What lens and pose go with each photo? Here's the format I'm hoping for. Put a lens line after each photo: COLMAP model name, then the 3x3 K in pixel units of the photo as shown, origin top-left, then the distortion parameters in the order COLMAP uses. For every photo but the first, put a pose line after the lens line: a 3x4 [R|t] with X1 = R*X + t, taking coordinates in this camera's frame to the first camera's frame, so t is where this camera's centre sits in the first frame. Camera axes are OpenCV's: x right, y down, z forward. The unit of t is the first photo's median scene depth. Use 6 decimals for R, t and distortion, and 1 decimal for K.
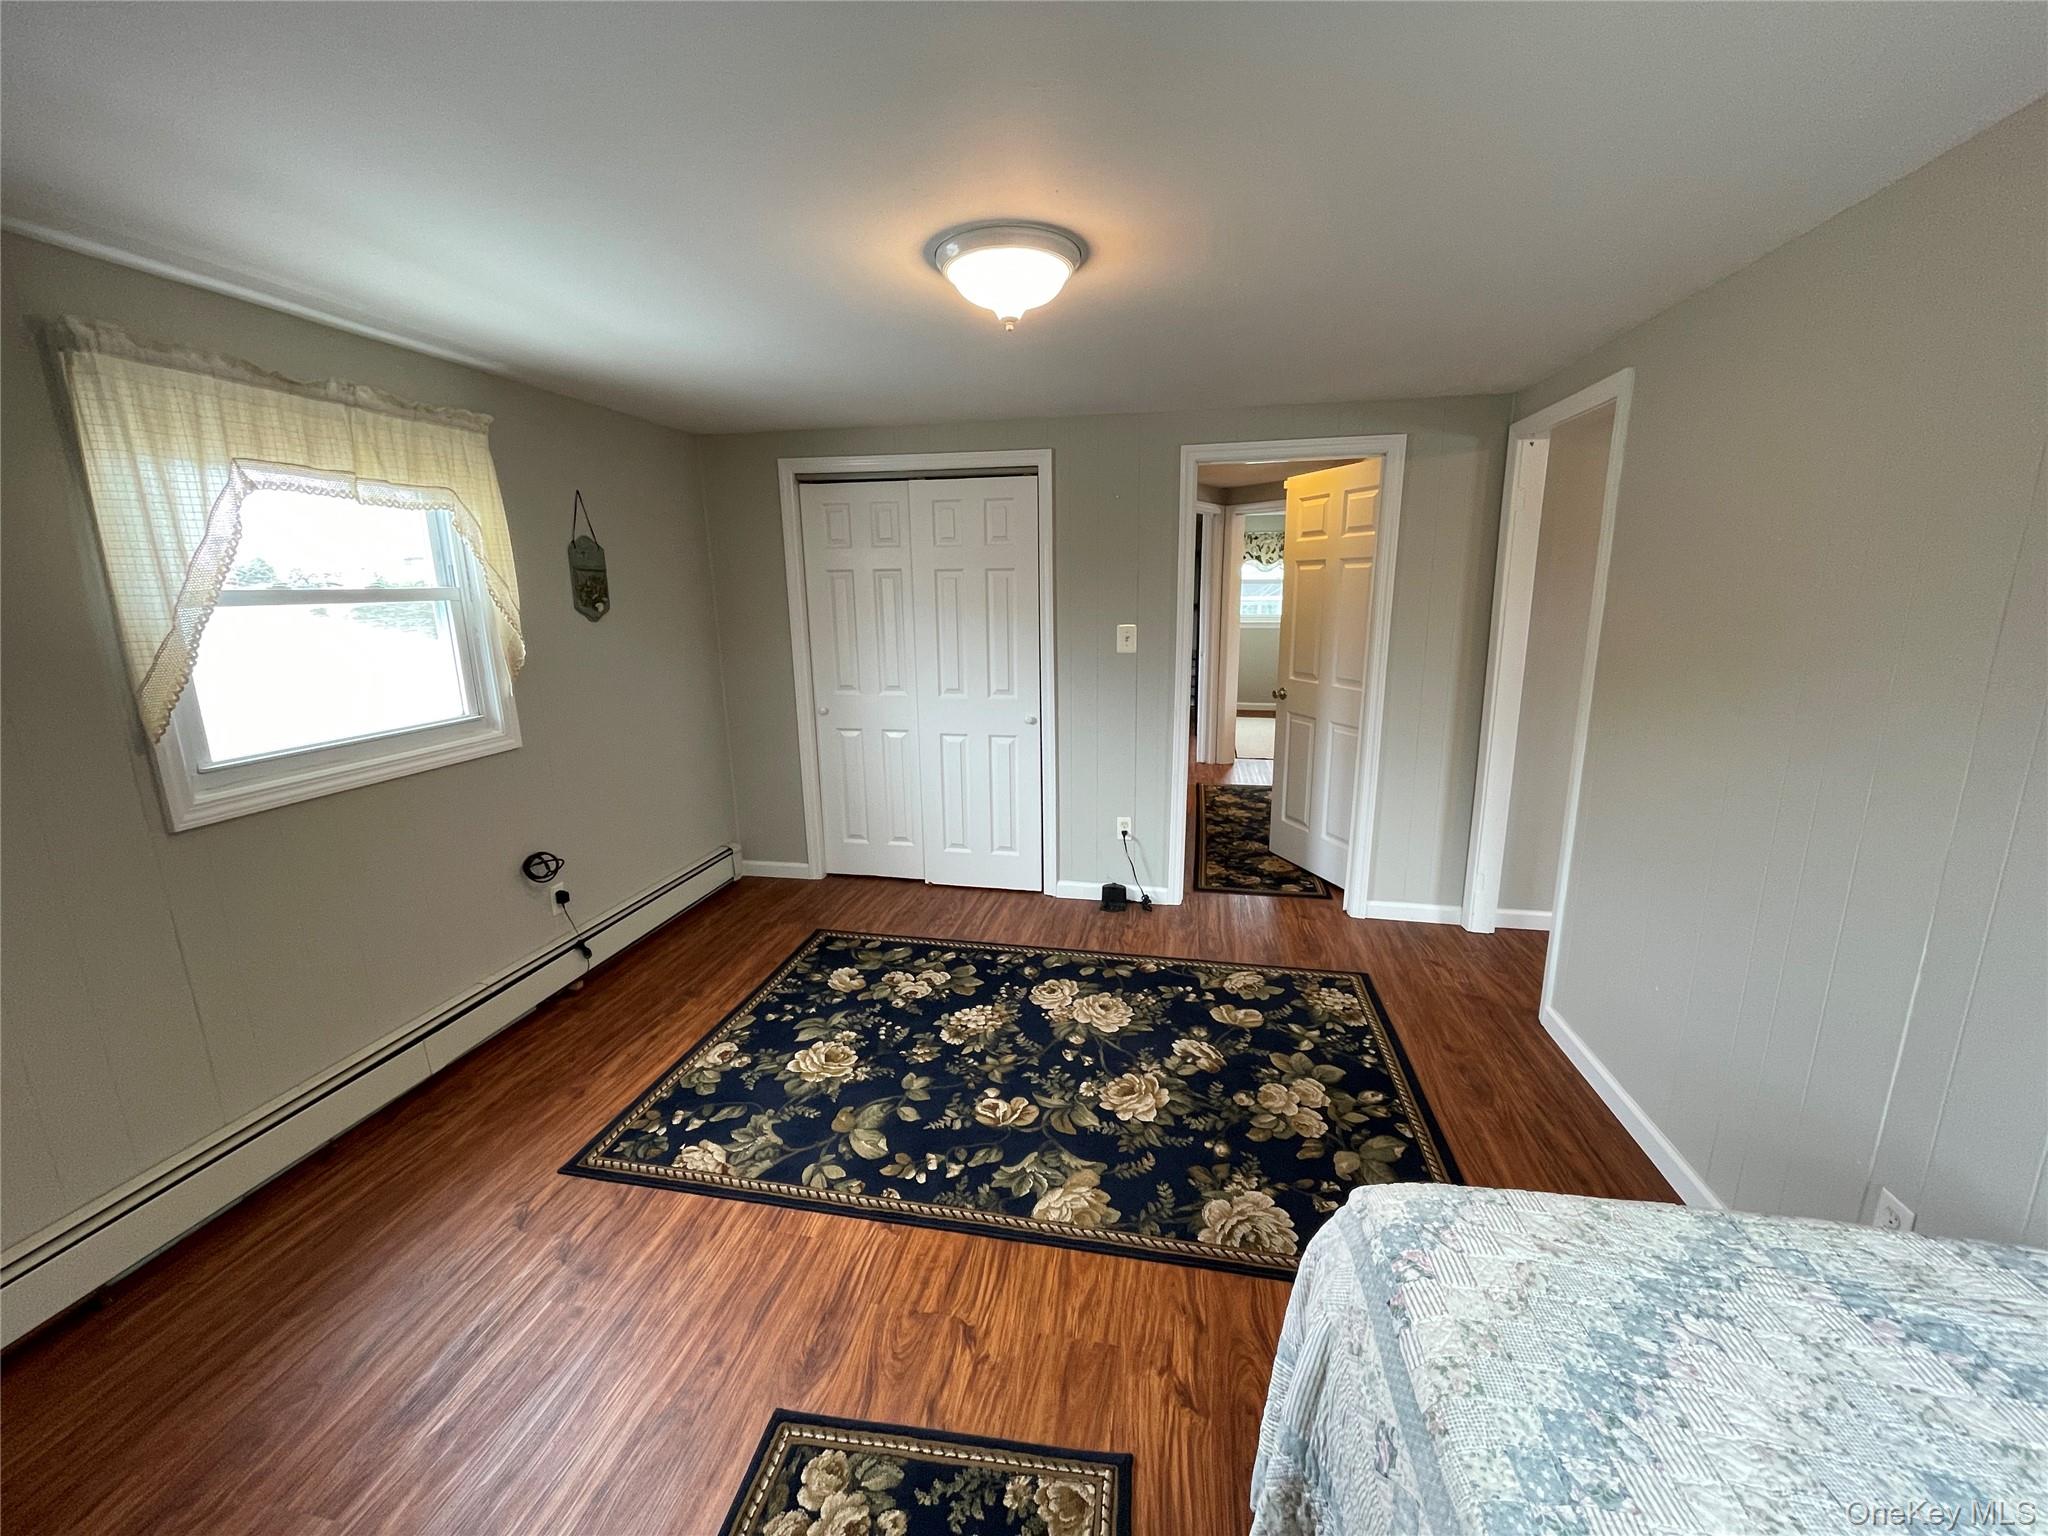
lens RADIAL K [[824.6, 0, 1023.0], [0, 824.6, 760.0], [0, 0, 1]] dist [-0.002225, -0.000326]
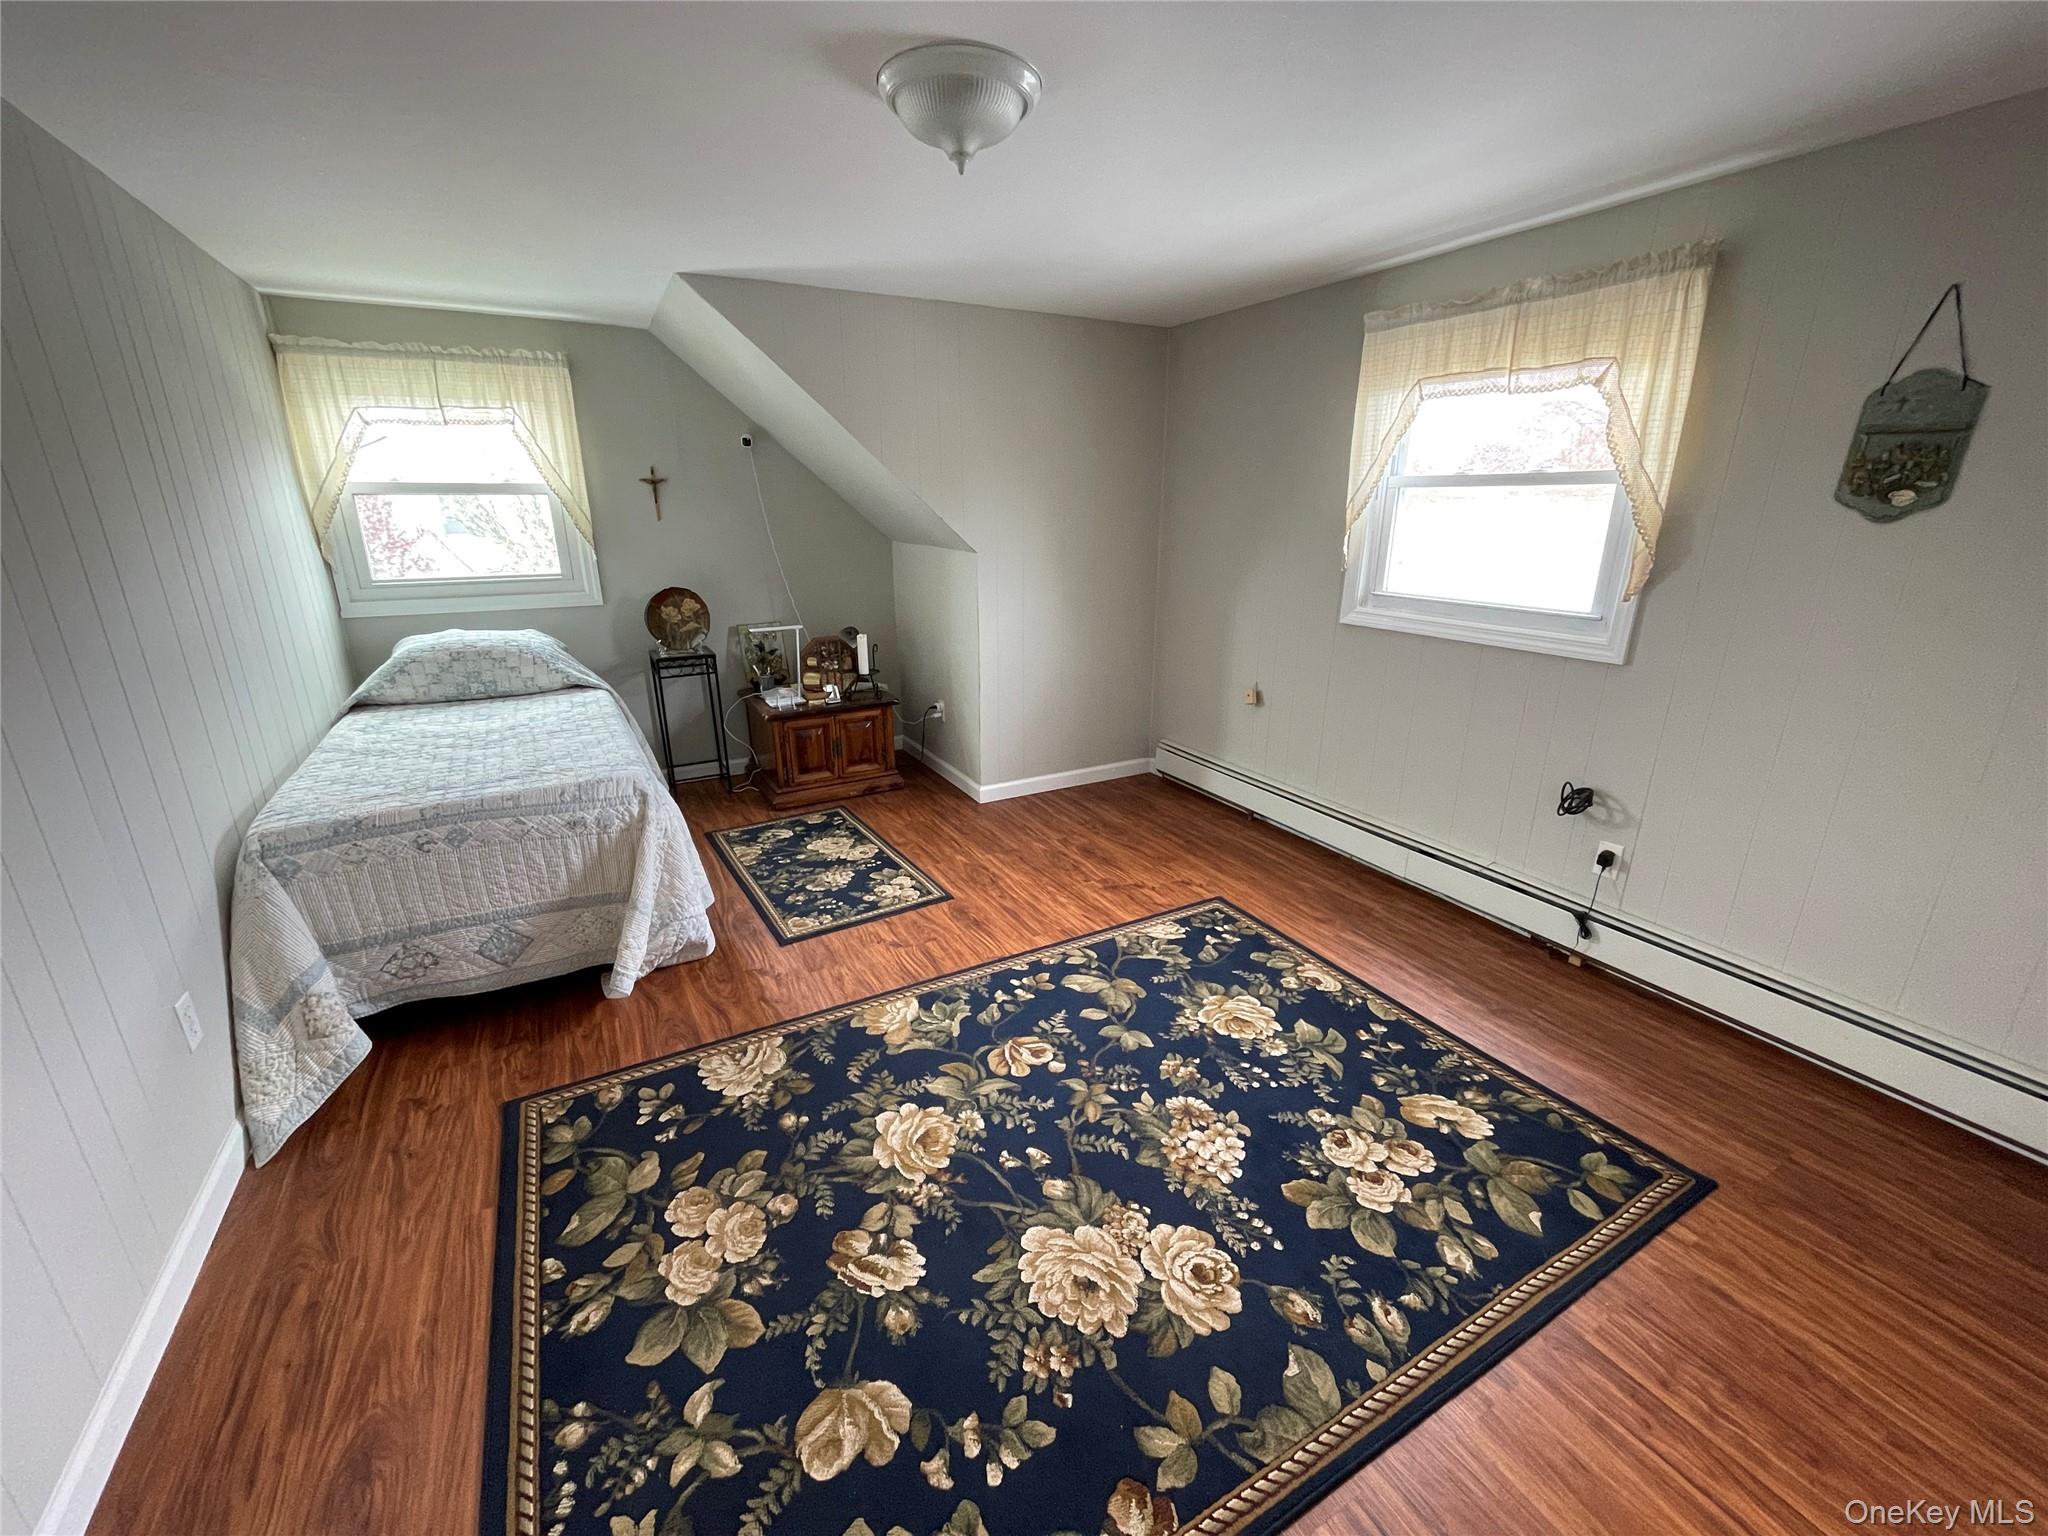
lens RADIAL K [[824.6, 0, 1023.0], [0, 824.6, 760.0], [0, 0, 1]] dist [-0.002225, -0.000326]
pose [[-0.762007, 0.207674, -0.613365, 0.437429], [-0.124129, 0.882775, 0.453101, -0.263446], [0.635560, 0.421403, -0.646903, 1.339560]]
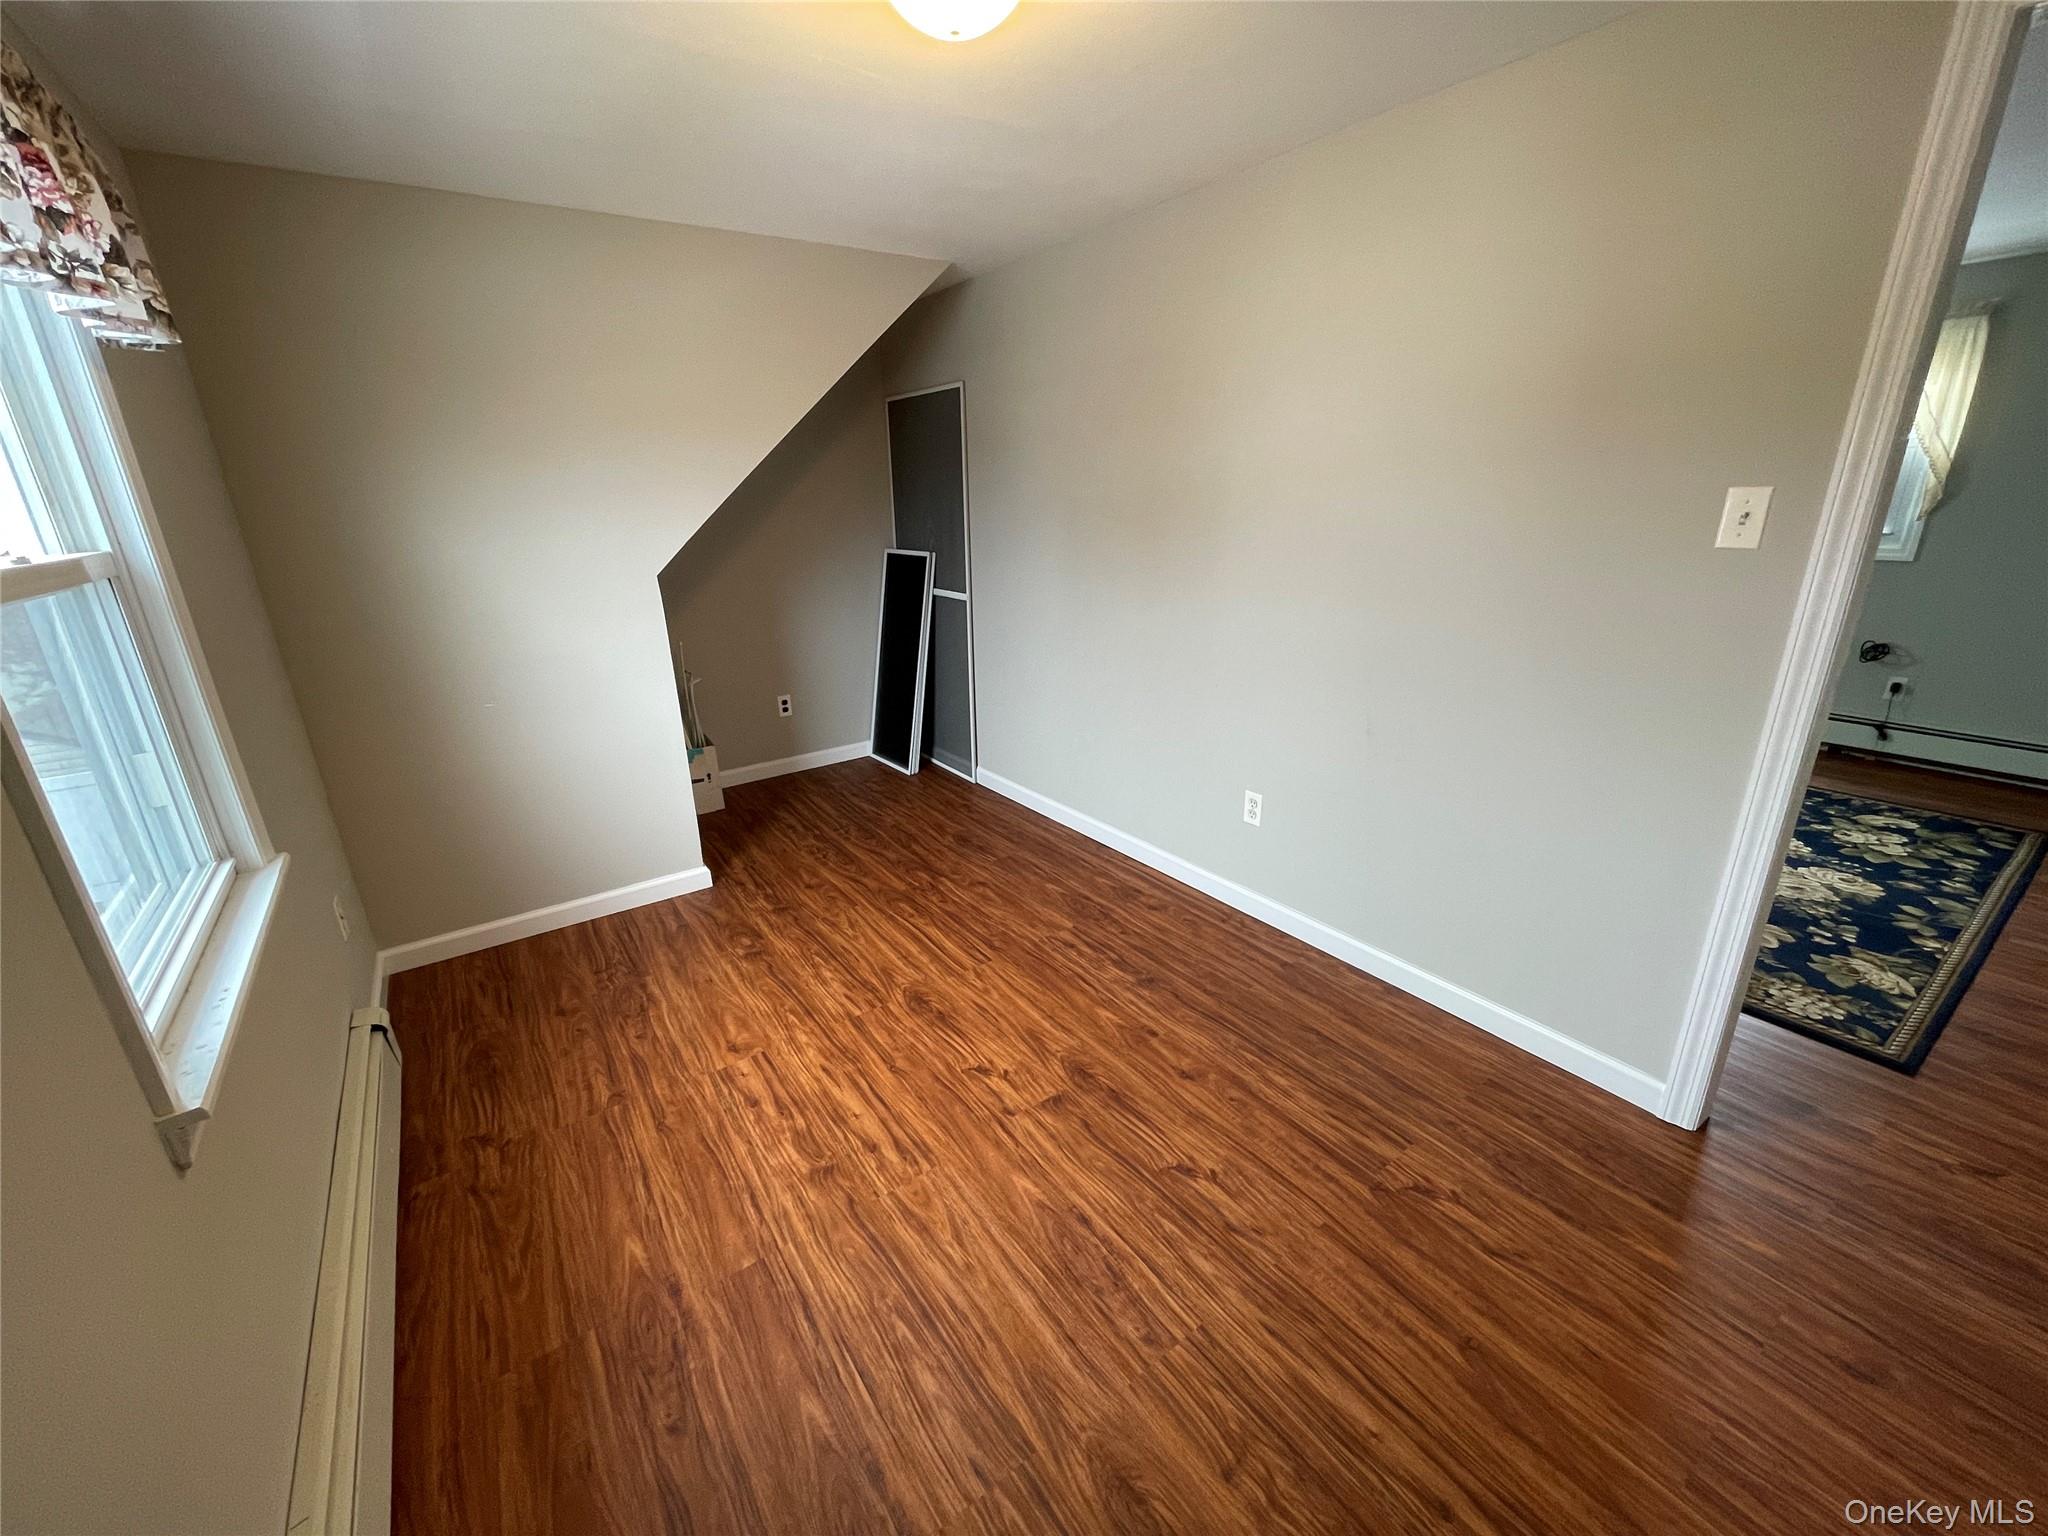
lens RADIAL K [[824.6, 0, 1023.0], [0, 824.6, 760.0], [0, 0, 1]] dist [-0.002225, -0.000326]
pose [[-0.688622, 0.258679, -0.677410, 1.534998], [-0.116645, 0.882520, 0.455579, -0.192766], [0.715677, 0.392739, -0.577549, 0.968380]]
